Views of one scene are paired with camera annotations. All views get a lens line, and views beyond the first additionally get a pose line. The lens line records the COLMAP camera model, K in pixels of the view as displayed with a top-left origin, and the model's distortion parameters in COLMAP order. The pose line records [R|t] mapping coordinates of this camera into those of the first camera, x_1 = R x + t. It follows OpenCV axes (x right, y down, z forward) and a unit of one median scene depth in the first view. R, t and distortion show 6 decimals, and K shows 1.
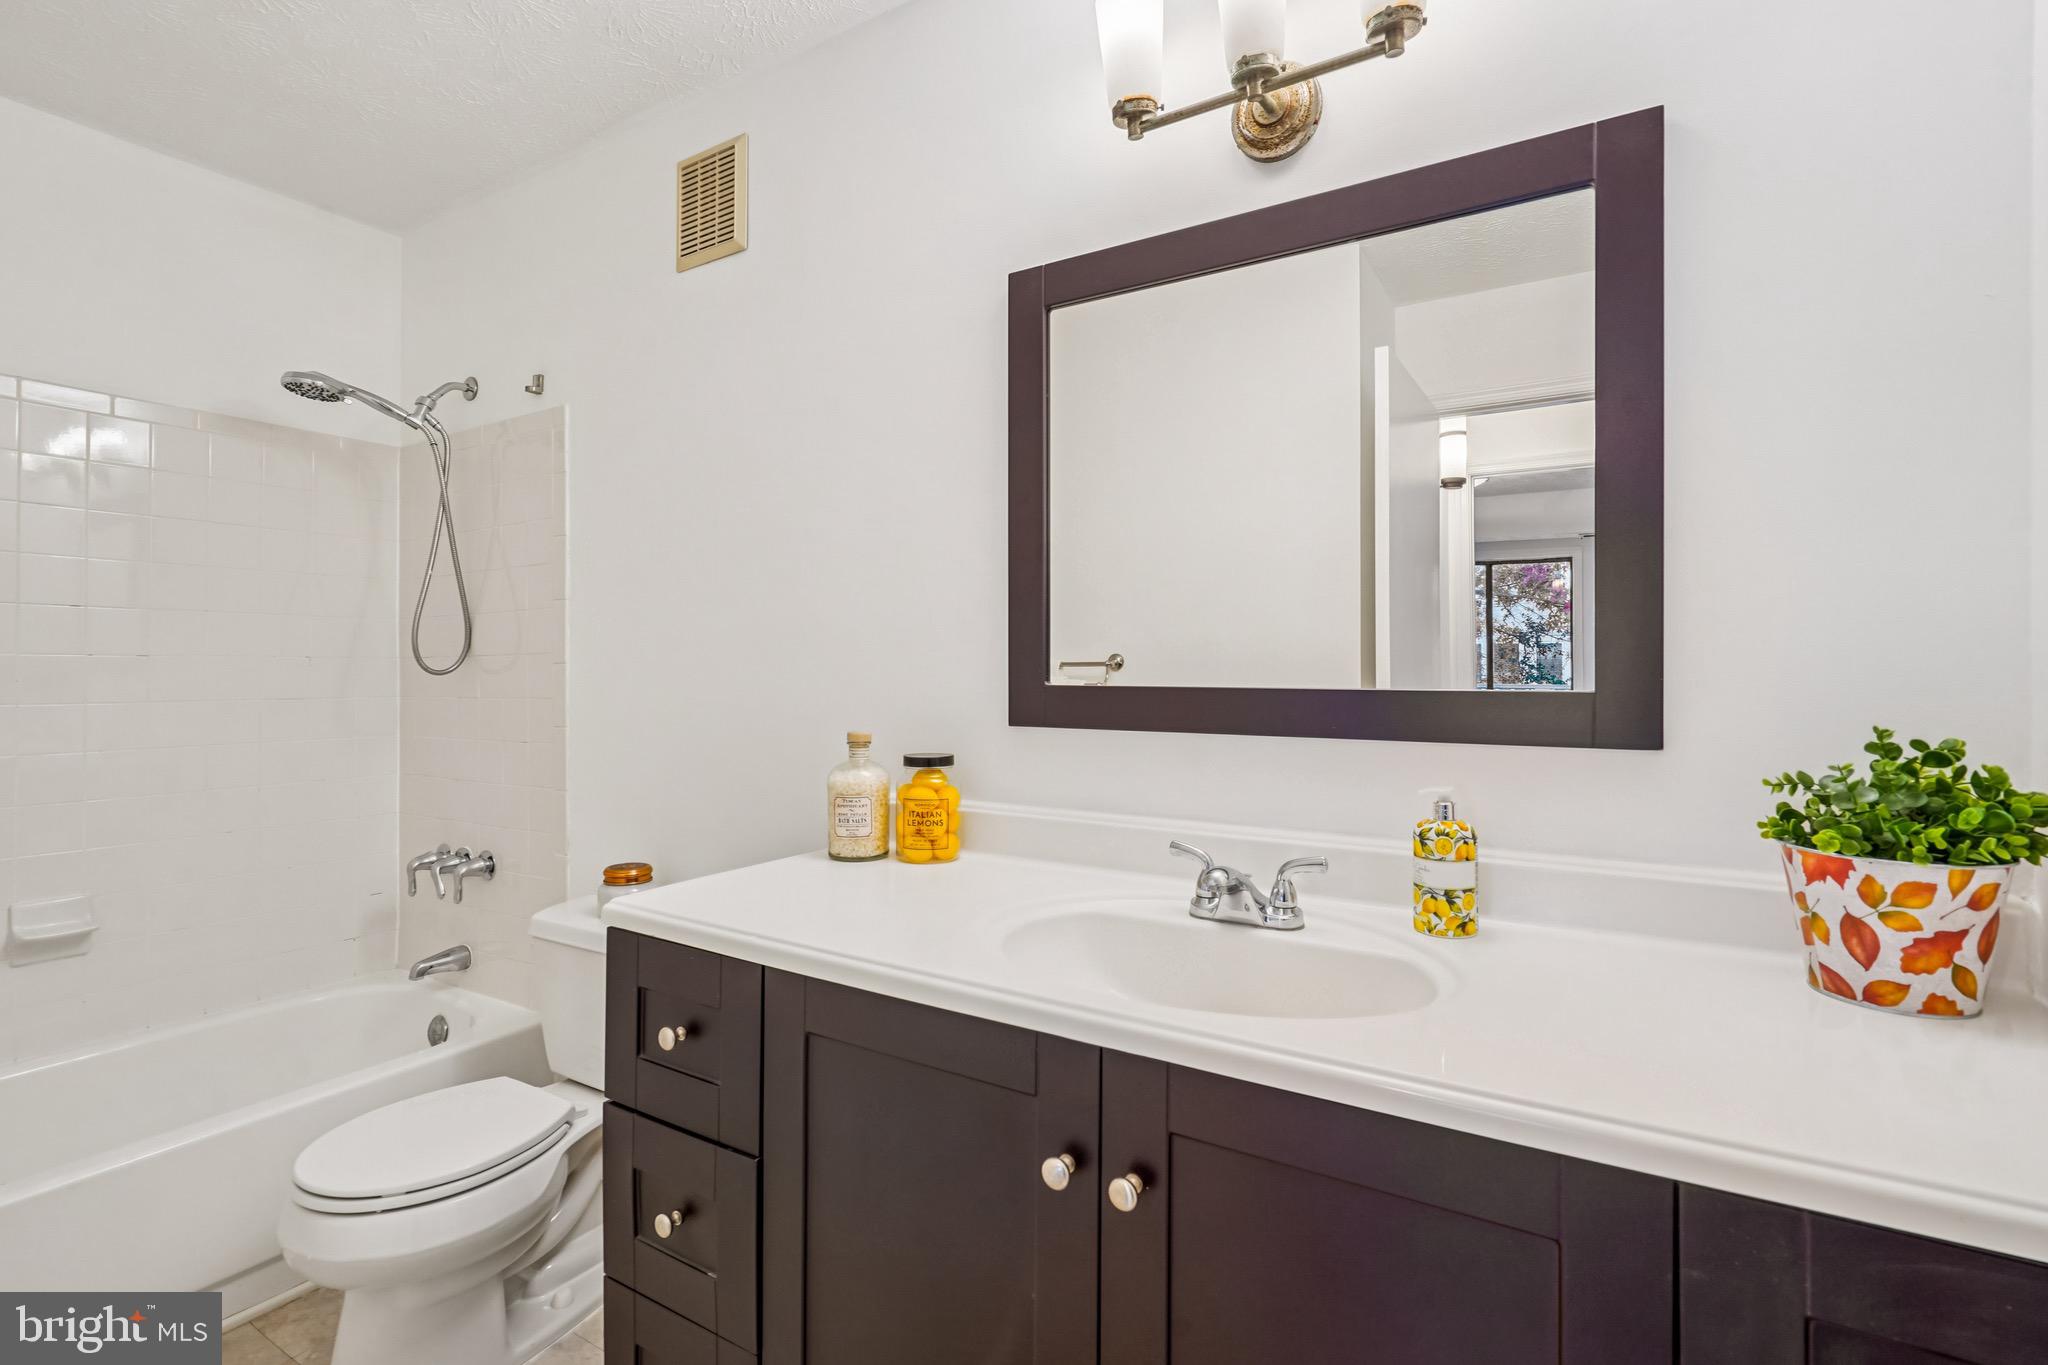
lens RADIAL K [[939.4, 0, 1015.7], [0, 939.4, 669.9], [0, 0, 1]] dist [0.001521, -0.001637]
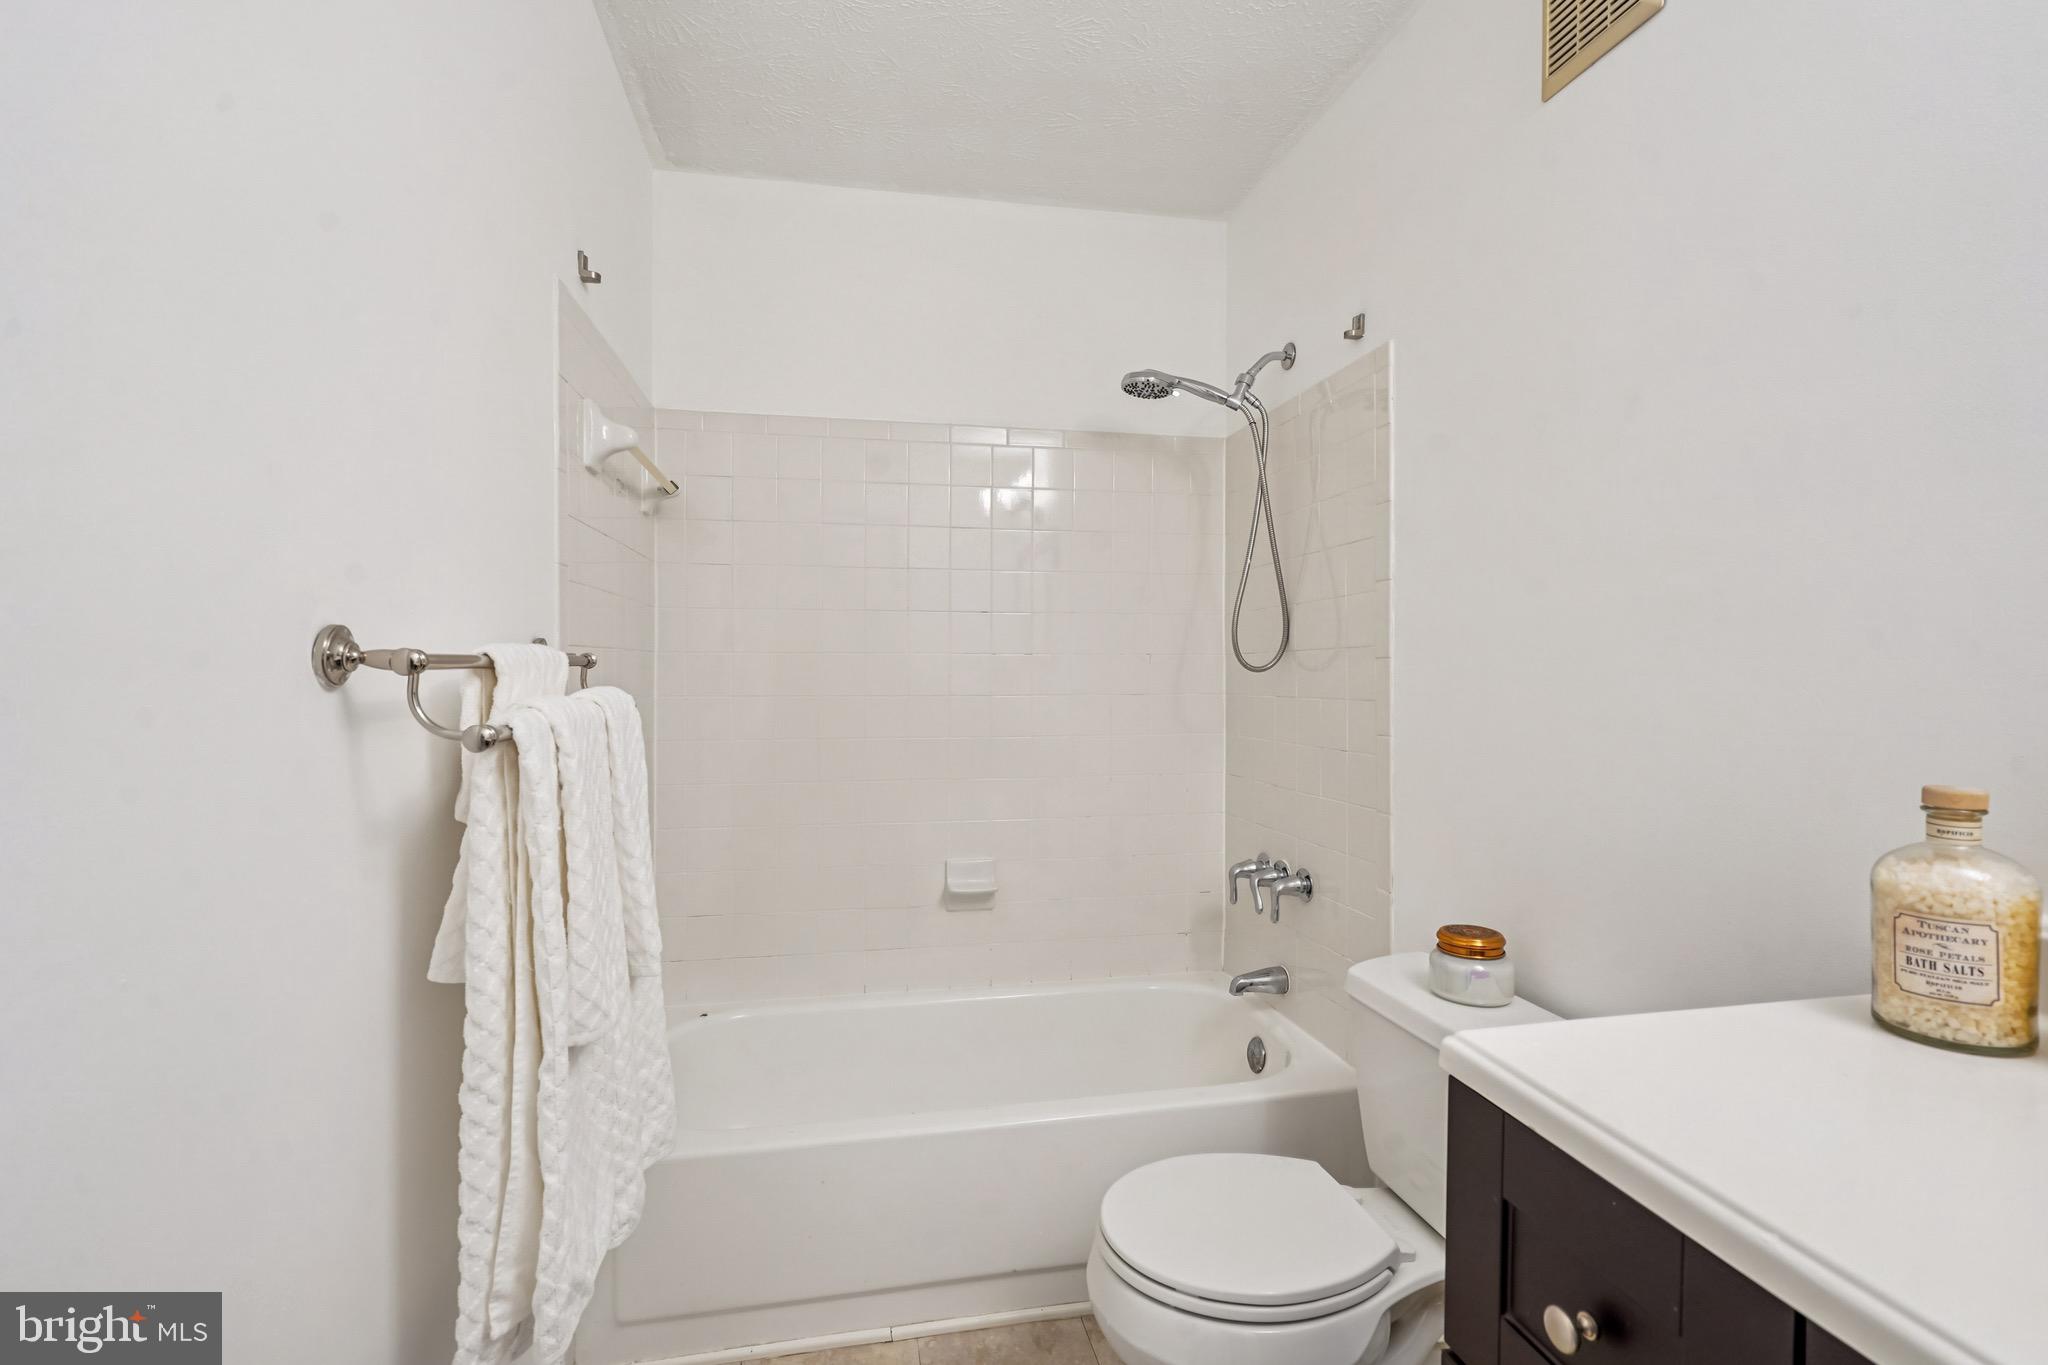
lens RADIAL K [[939.4, 0, 1017.6], [0, 939.4, 673.4], [0, 0, 1]] dist [0.001521, -0.001637]
pose [[0.677423, 0.003752, -0.735584, -0.098642], [0.001137, 0.999980, 0.006147, 0.001045], [0.735593, -0.005001, 0.677405, 0.212024]]
